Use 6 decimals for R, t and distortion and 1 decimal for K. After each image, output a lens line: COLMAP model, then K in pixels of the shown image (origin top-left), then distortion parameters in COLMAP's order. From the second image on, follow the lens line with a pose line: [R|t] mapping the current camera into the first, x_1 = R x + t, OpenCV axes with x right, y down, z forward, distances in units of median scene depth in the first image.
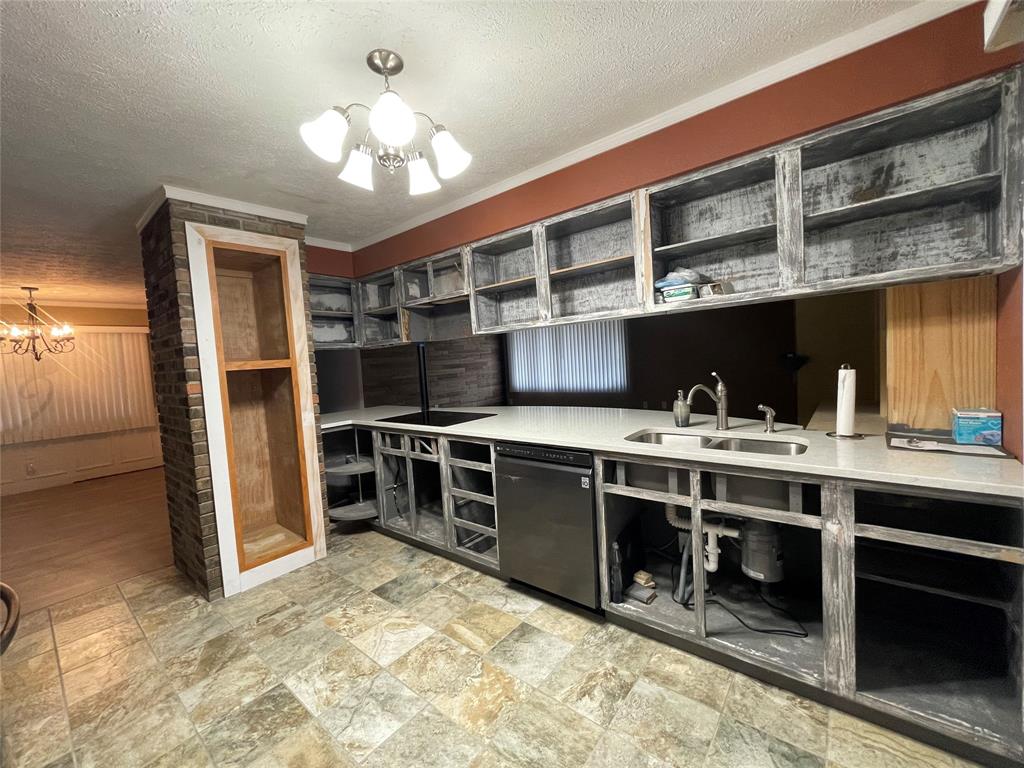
lens RADIAL K [[413.2, 0, 508.3], [0, 413.2, 380.1], [0, 0, 1]] dist [-0.001413, -0.000538]
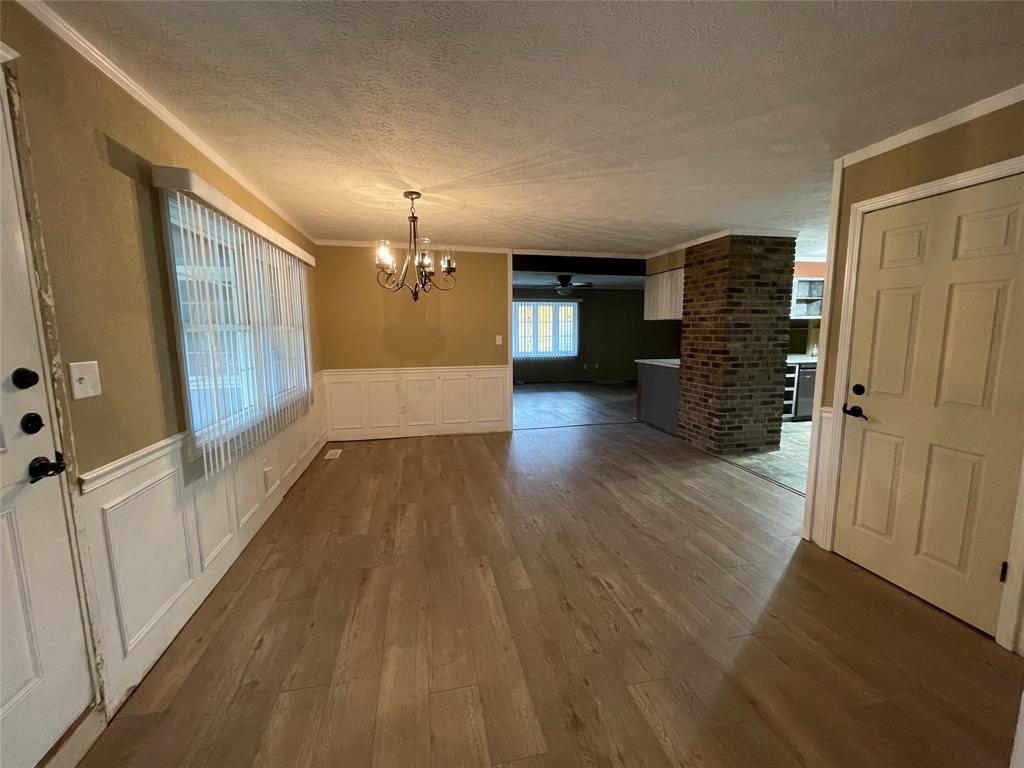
lens RADIAL K [[413.2, 0, 512.4], [0, 413.2, 385.6], [0, 0, 1]] dist [-0.001413, -0.000538]
pose [[0.612667, -0.049185, 0.788809, -3.468081], [0.015396, 0.998615, 0.050310, 0.143918], [-0.790191, -0.018679, 0.612576, 0.950572]]
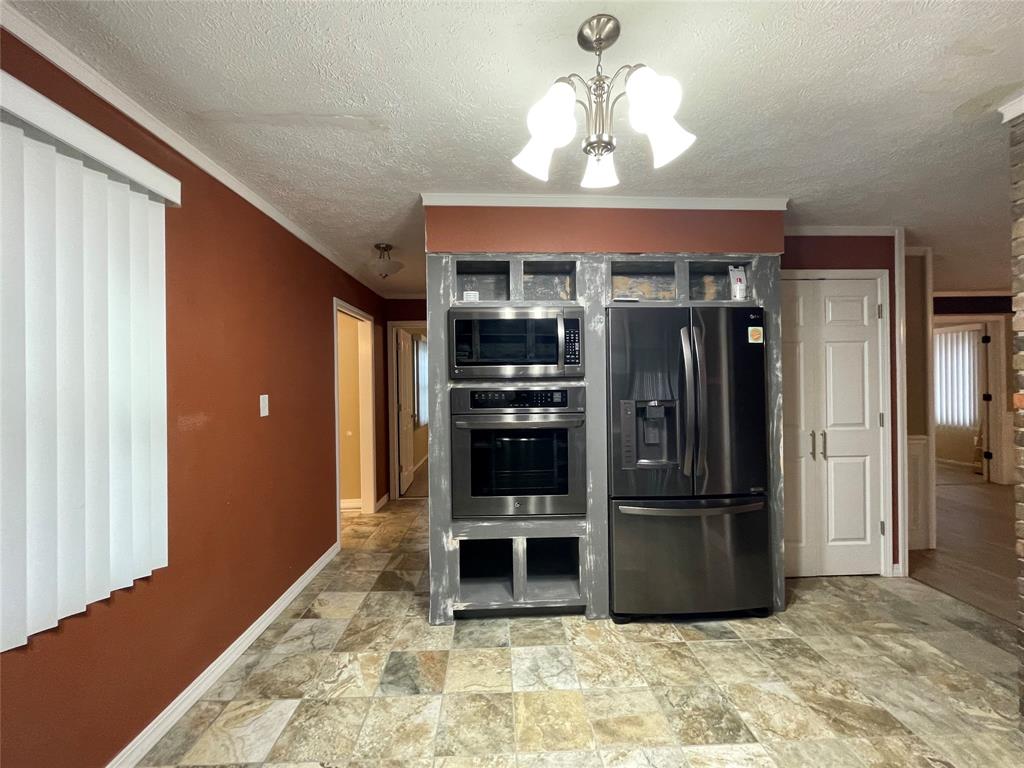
lens RADIAL K [[413.2, 0, 507.2], [0, 413.2, 382.8], [0, 0, 1]] dist [-0.001413, -0.000538]
pose [[-0.748938, 0.071882, -0.658730, 0.315404], [0.022339, 0.996273, 0.083317, -0.092324], [0.662264, 0.047684, -0.747752, 1.080503]]
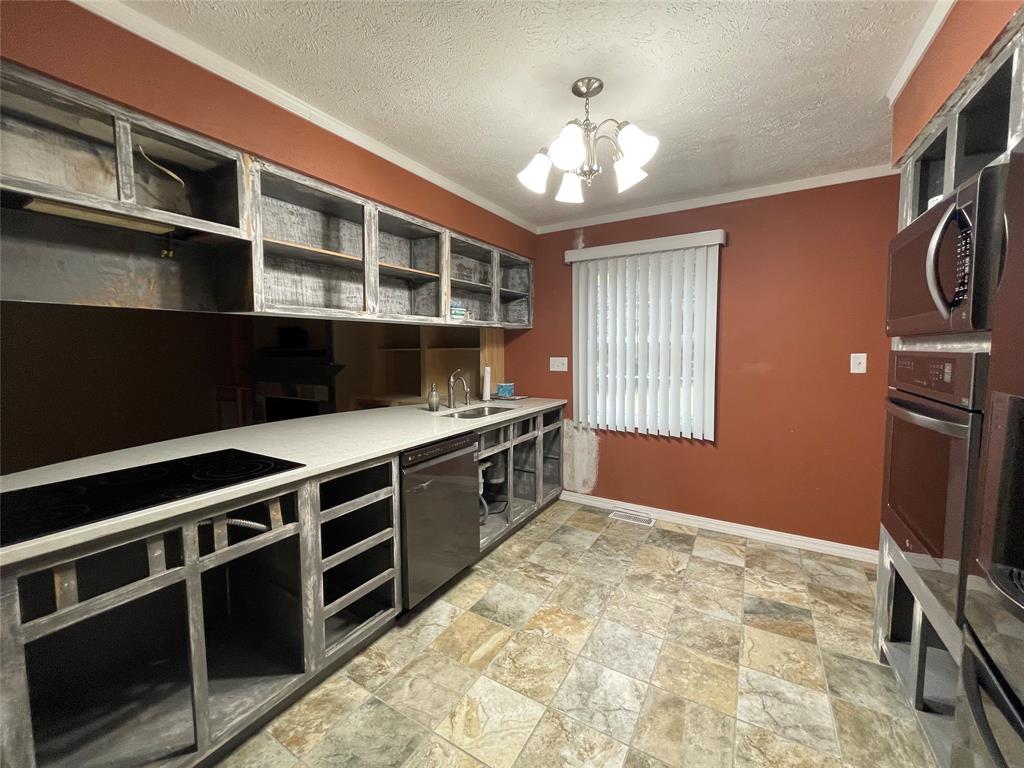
lens RADIAL K [[413.2, 0, 505.3], [0, 413.2, 380.5], [0, 0, 1]] dist [-0.001413, -0.000538]
pose [[-0.144568, -0.013717, 0.989400, -0.988629], [0.069786, 0.997273, 0.024023, -0.002513], [-0.987031, 0.072519, -0.143217, 1.018966]]
